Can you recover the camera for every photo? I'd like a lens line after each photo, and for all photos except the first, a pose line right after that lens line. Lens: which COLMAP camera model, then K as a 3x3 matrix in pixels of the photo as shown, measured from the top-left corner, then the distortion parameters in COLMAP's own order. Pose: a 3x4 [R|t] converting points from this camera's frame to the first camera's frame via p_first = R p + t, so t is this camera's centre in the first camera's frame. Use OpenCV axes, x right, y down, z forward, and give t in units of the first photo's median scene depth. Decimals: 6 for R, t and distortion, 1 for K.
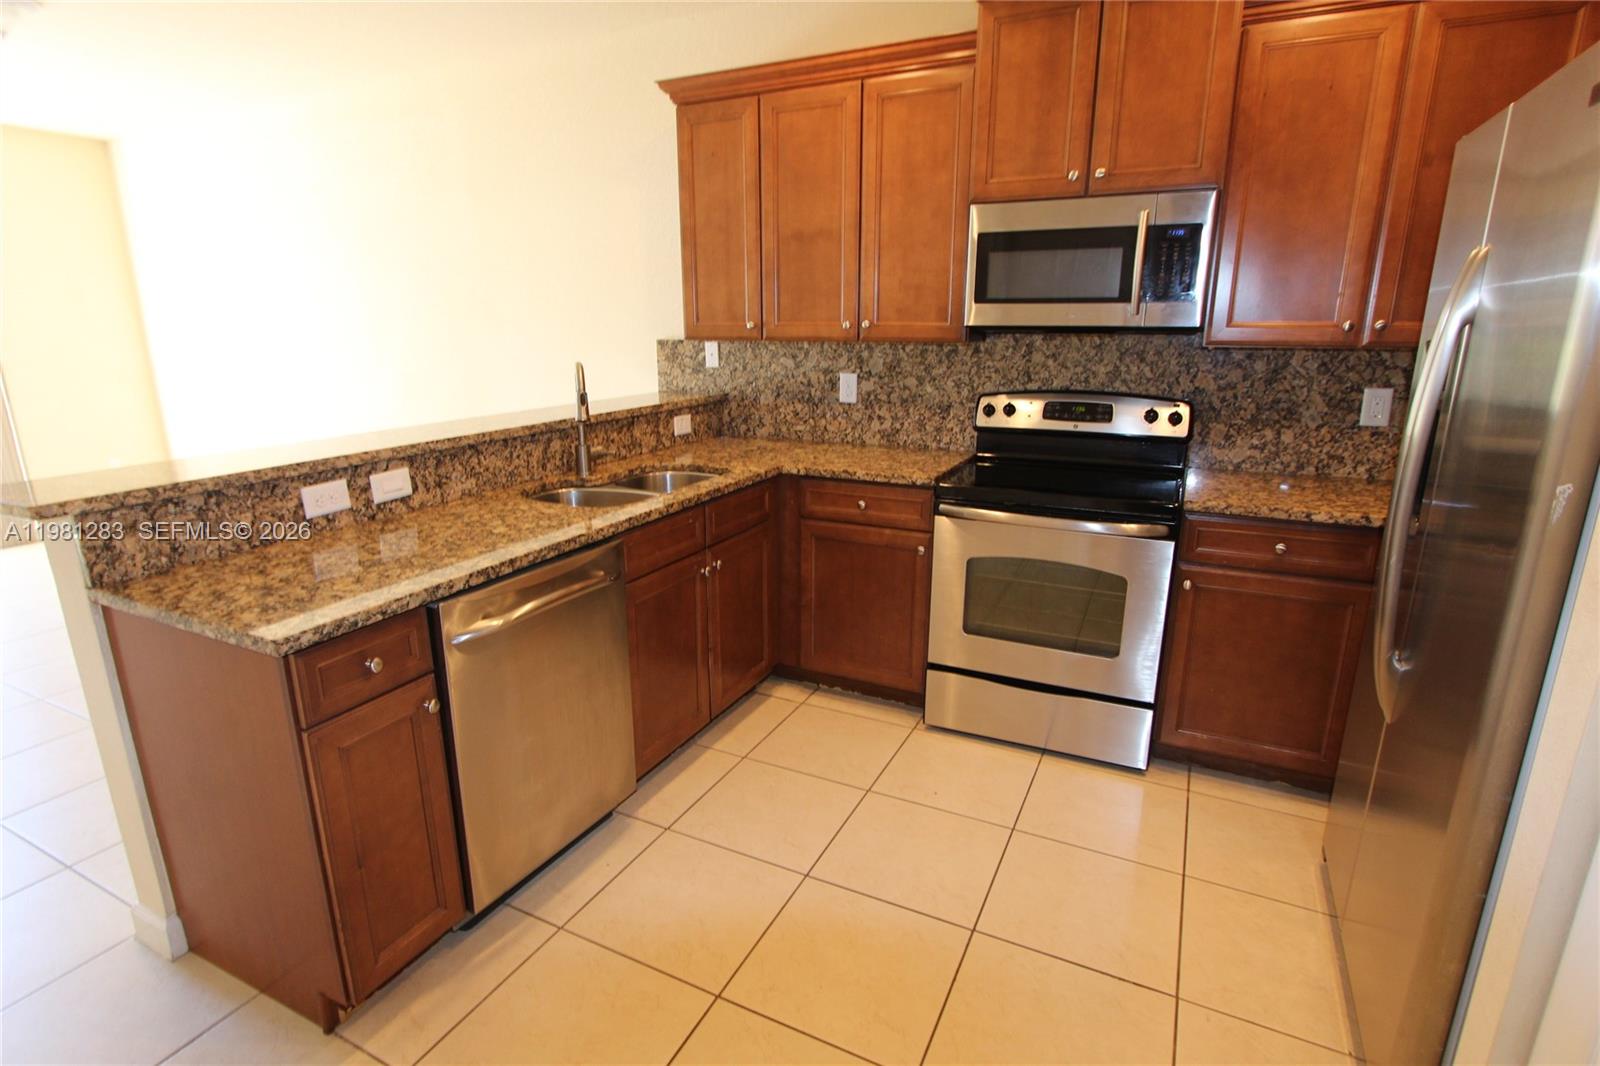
lens RADIAL K [[810.3, 0, 795.0], [0, 810.3, 535.2], [0, 0, 1]] dist [-0.012299, 0.001532]
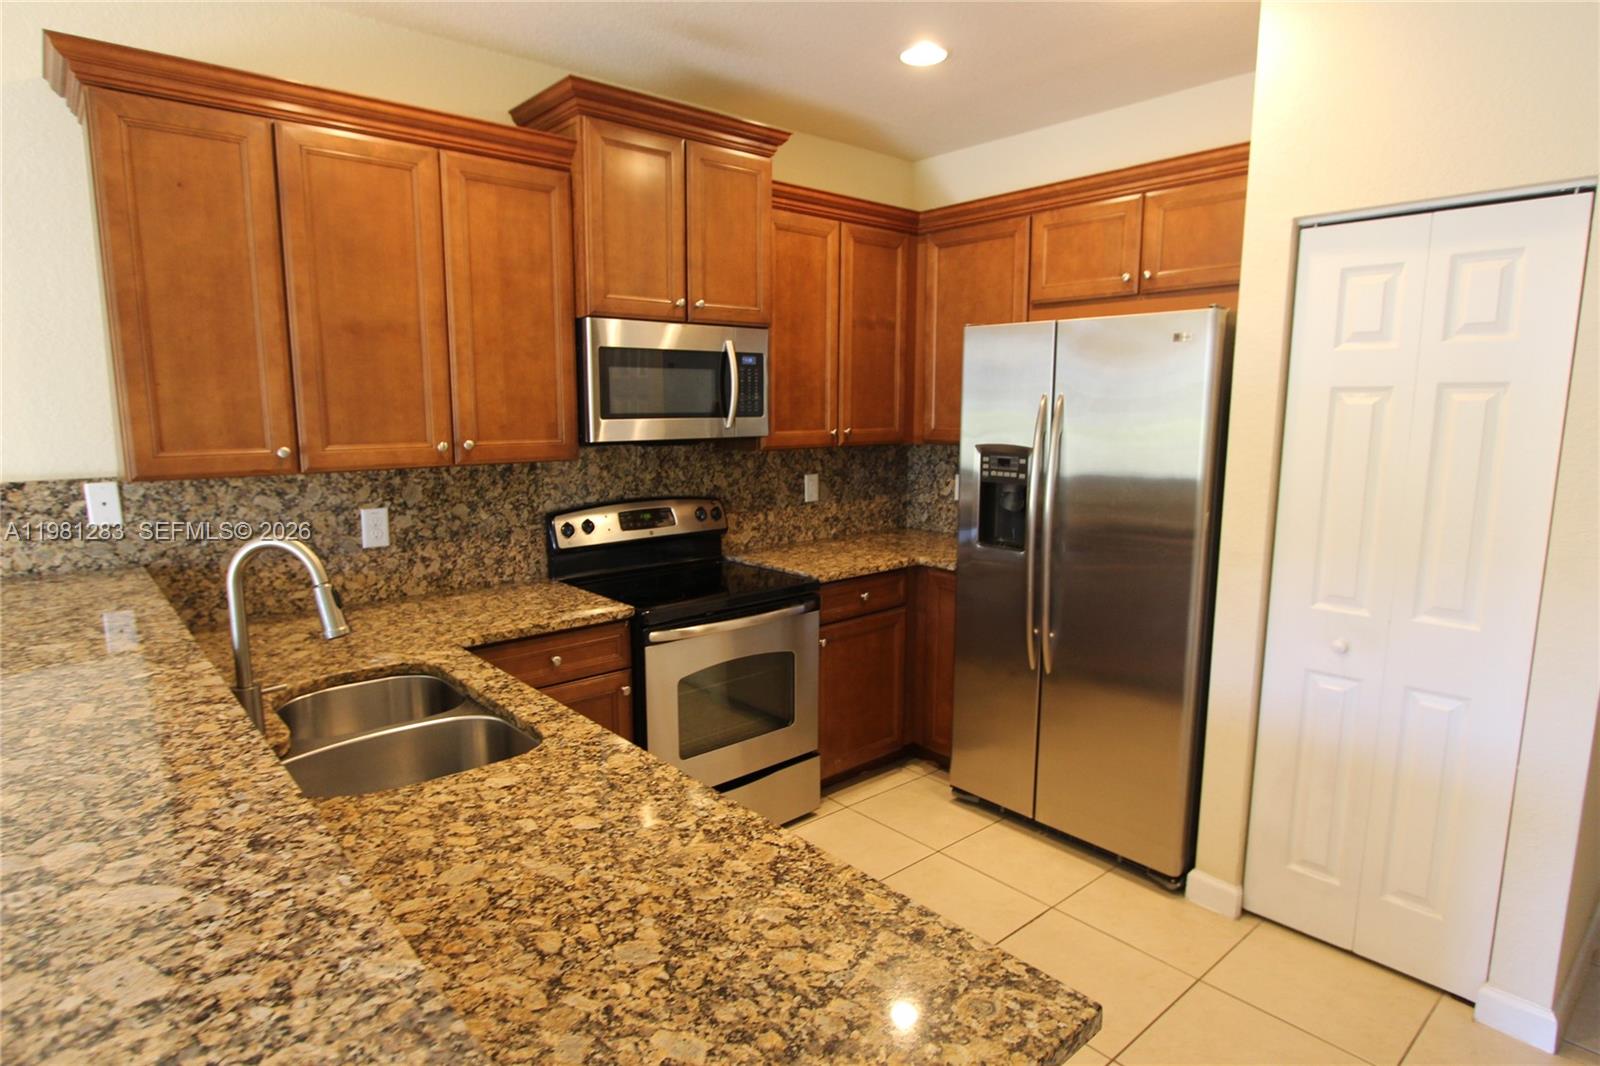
lens RADIAL K [[865.2, 0, 795.8], [0, 865.2, 533.9], [0, 0, 1]] dist [-0.015970, 0.000944]
pose [[0.383225, -0.135852, 0.913610, -0.544838], [0.238284, 0.970184, 0.044314, -0.129130], [-0.892390, 0.200716, 0.404170, 0.367941]]
